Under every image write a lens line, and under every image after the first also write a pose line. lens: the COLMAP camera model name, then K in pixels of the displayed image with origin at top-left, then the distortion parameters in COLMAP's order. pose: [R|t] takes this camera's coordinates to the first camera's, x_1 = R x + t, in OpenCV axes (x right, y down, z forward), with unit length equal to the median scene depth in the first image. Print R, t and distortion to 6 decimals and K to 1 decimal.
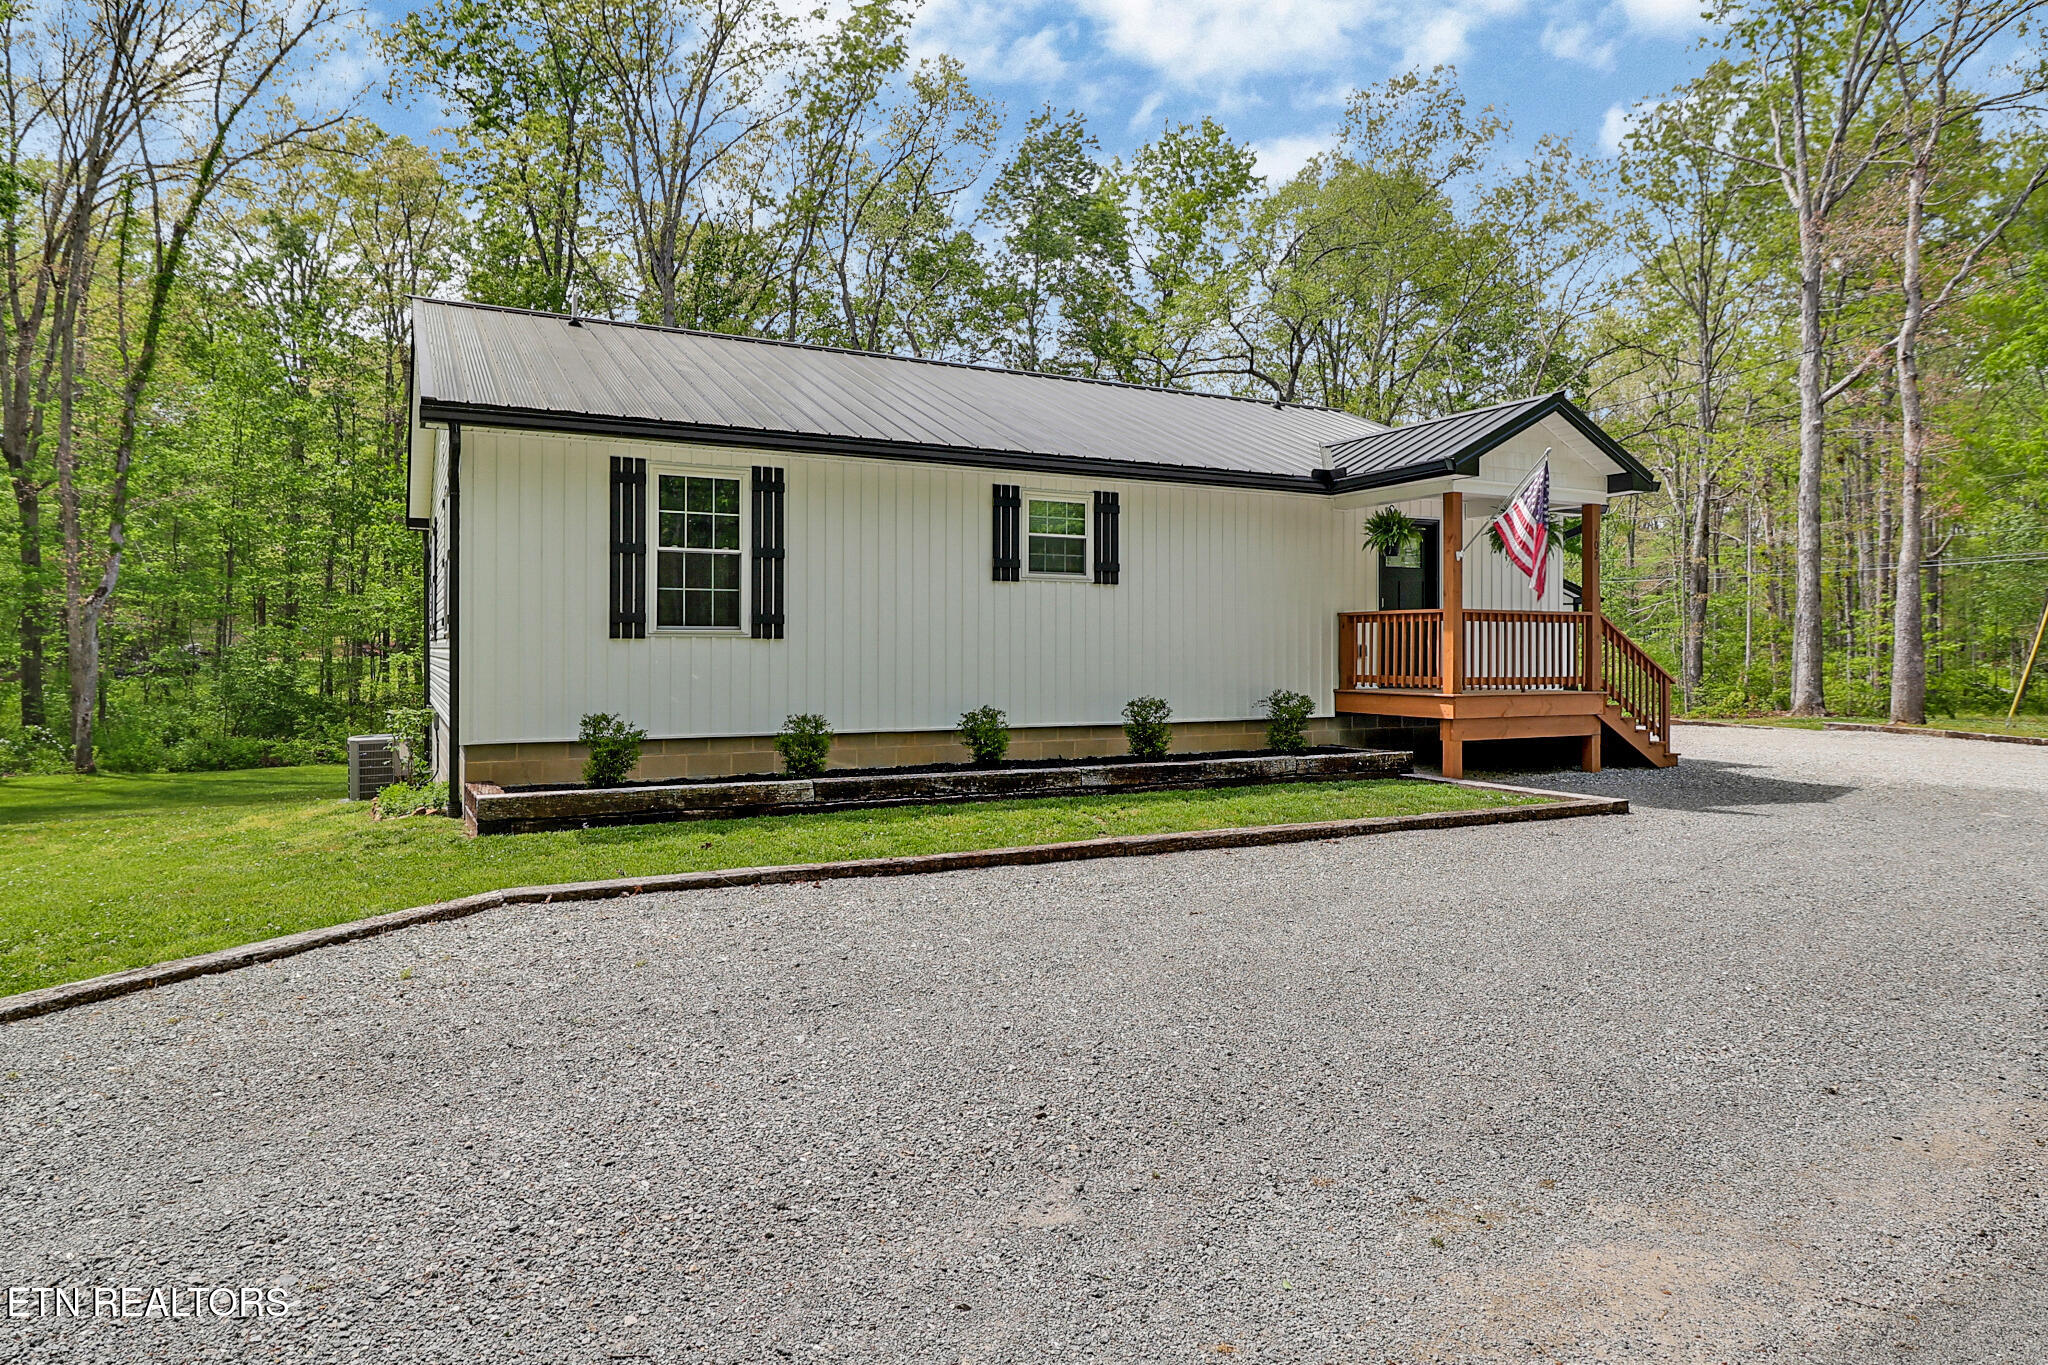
lens RADIAL K [[1193.2, 0, 1037.9], [0, 1193.2, 648.7], [0, 0, 1]] dist [-0.005821, 0.002769]
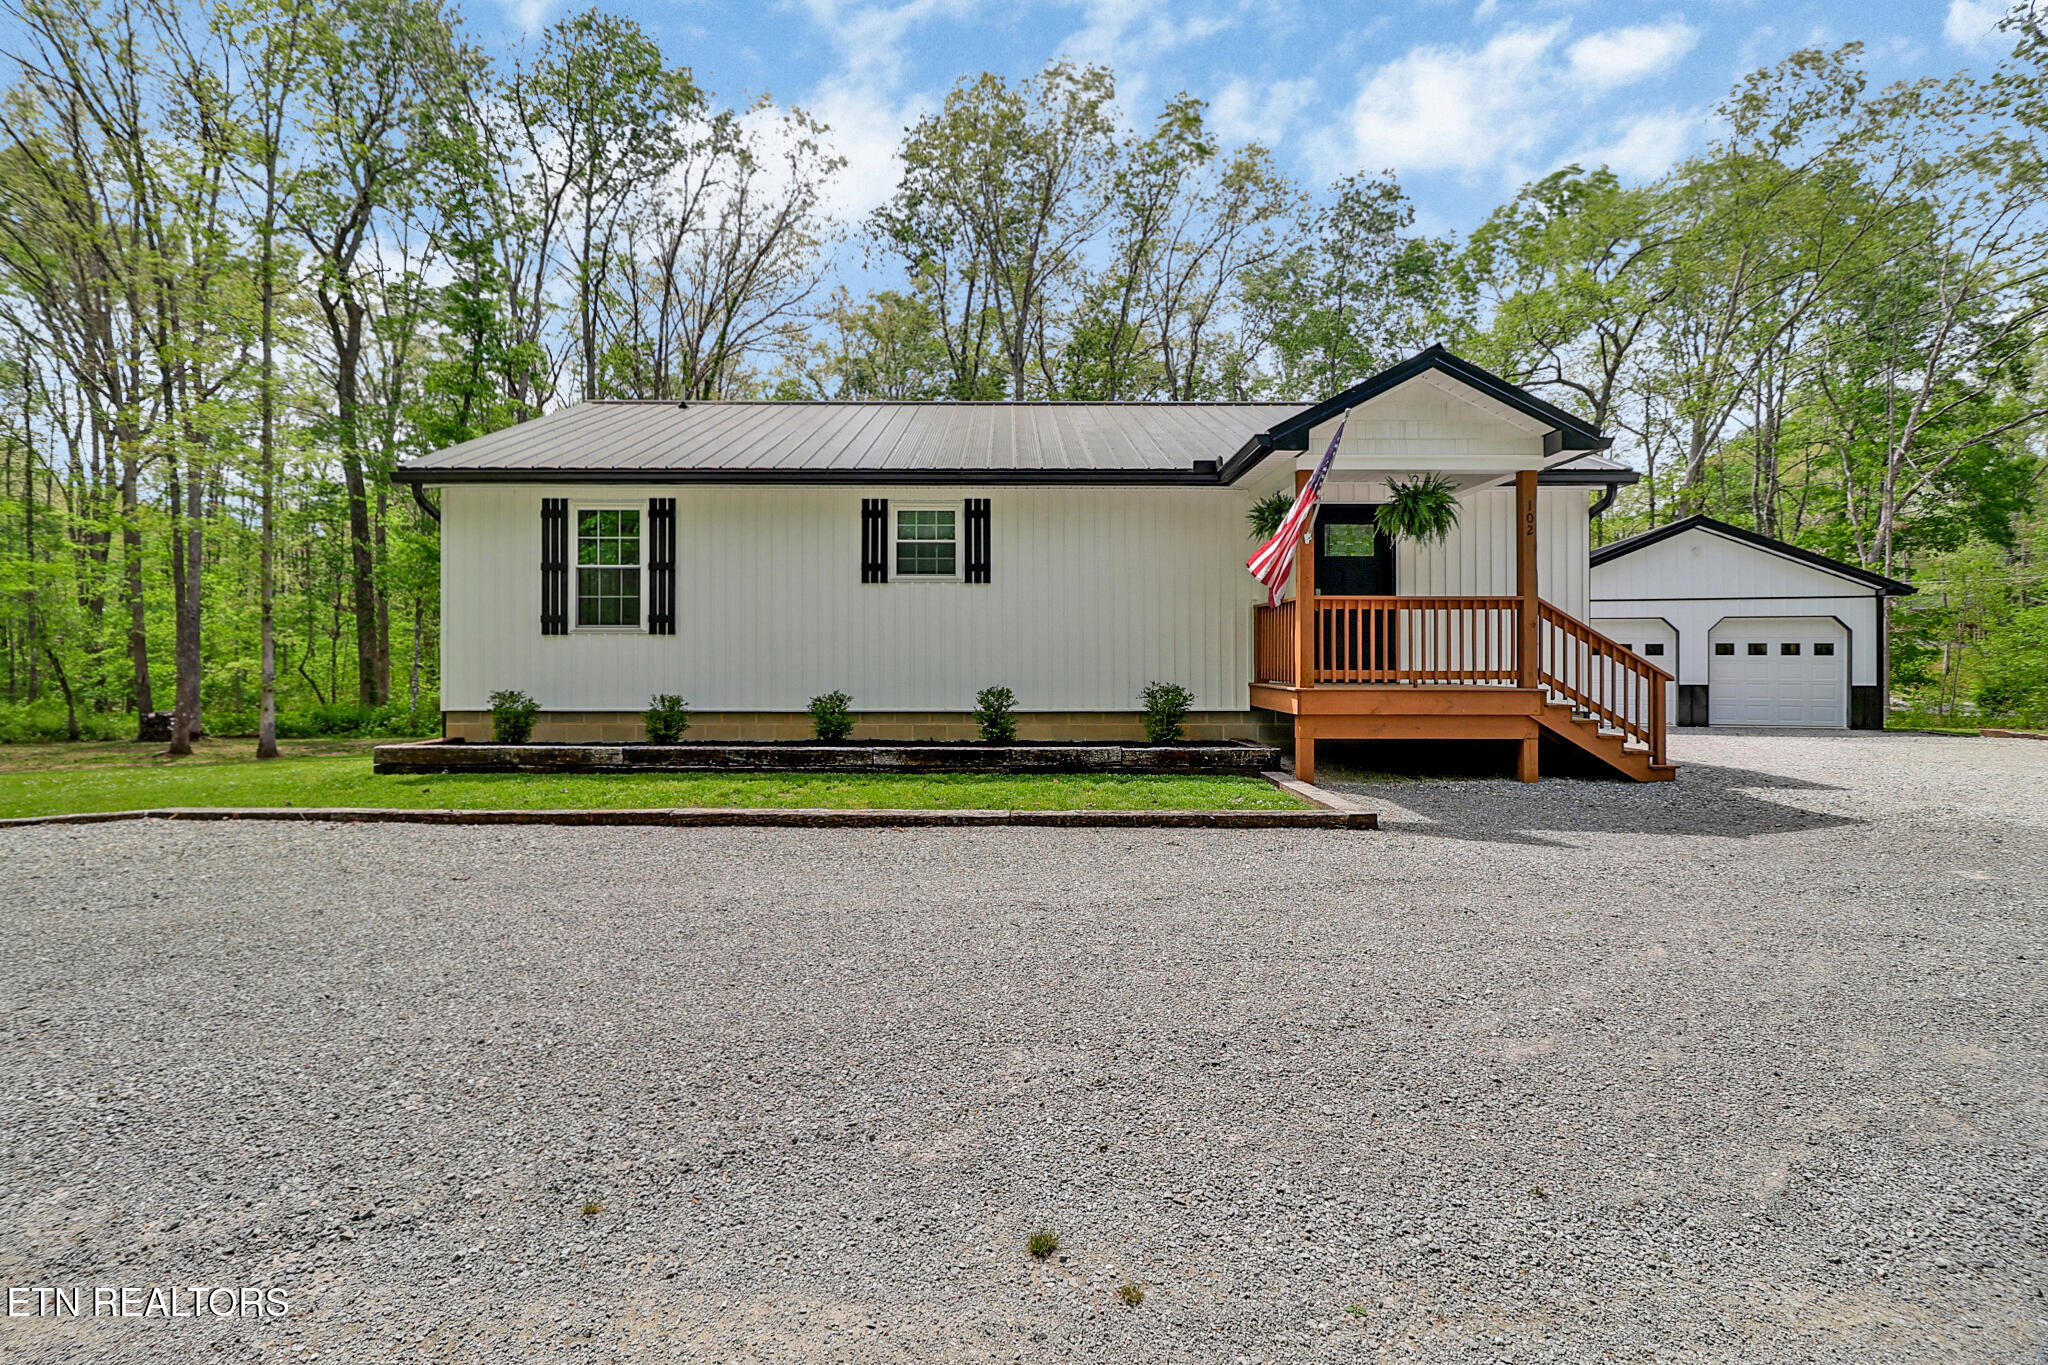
lens RADIAL K [[947.0, 0, 1026.7], [0, 947.0, 647.8], [0, 0, 1]] dist [-0.009745, -0.004700]
pose [[0.889679, -0.005383, -0.456554, 0.516659], [0.001931, 0.999966, -0.008027, 0.013144], [0.456582, 0.006260, 0.889659, 0.259810]]
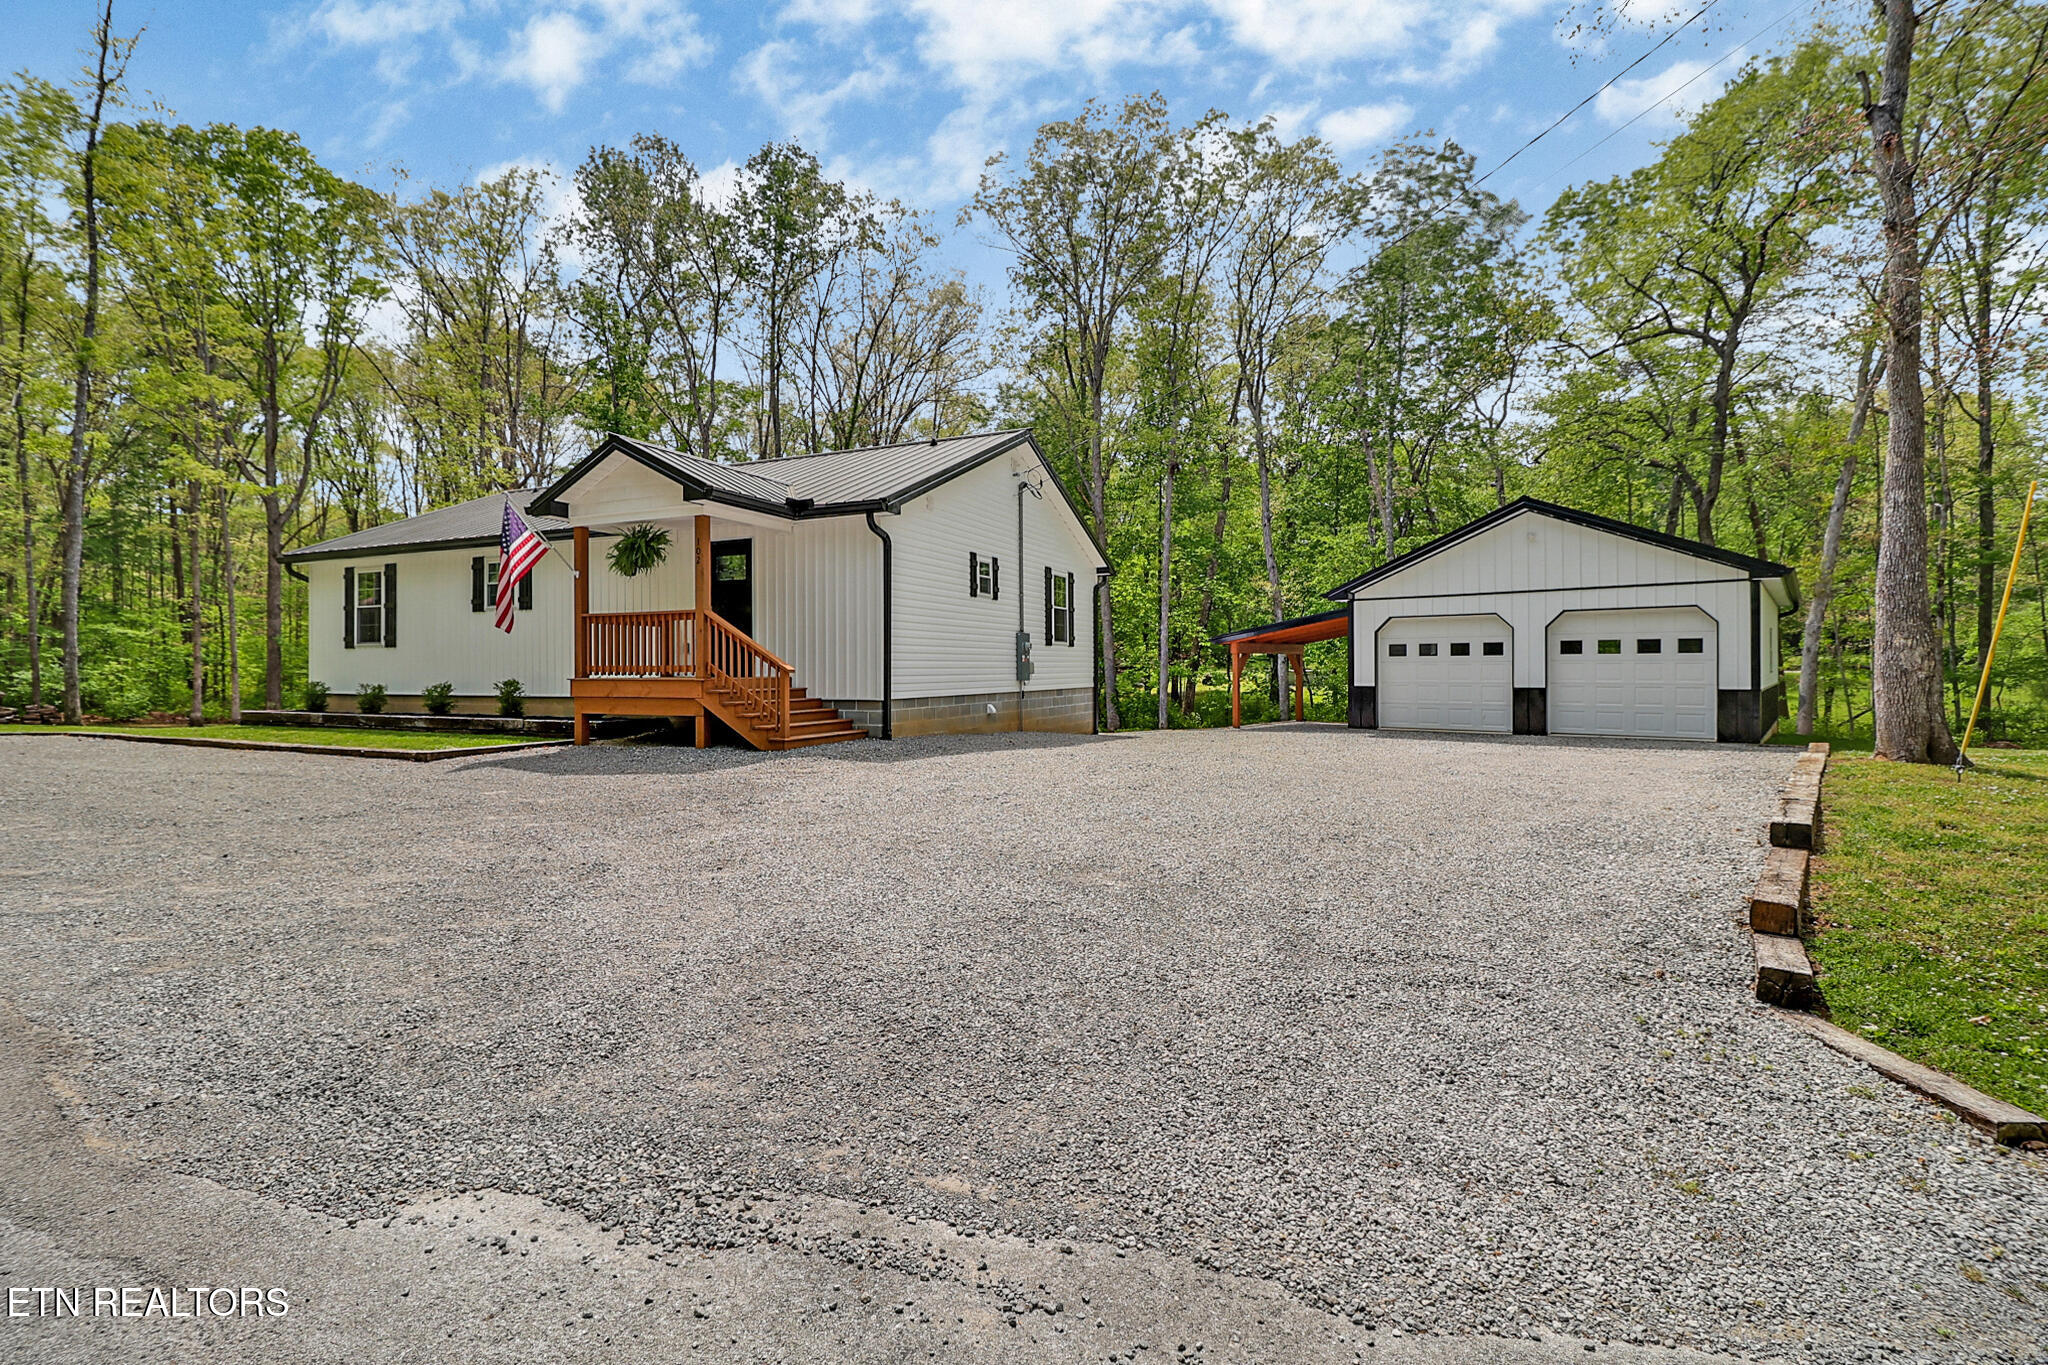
lens RADIAL K [[947.0, 0, 1030.7], [0, 947.0, 663.9], [0, 0, 1]] dist [-0.009745, -0.004700]
pose [[0.618042, -0.008496, -0.786099, 1.562752], [0.007711, 0.999959, -0.004744, 0.032597], [0.786107, -0.003129, 0.618082, 0.781253]]
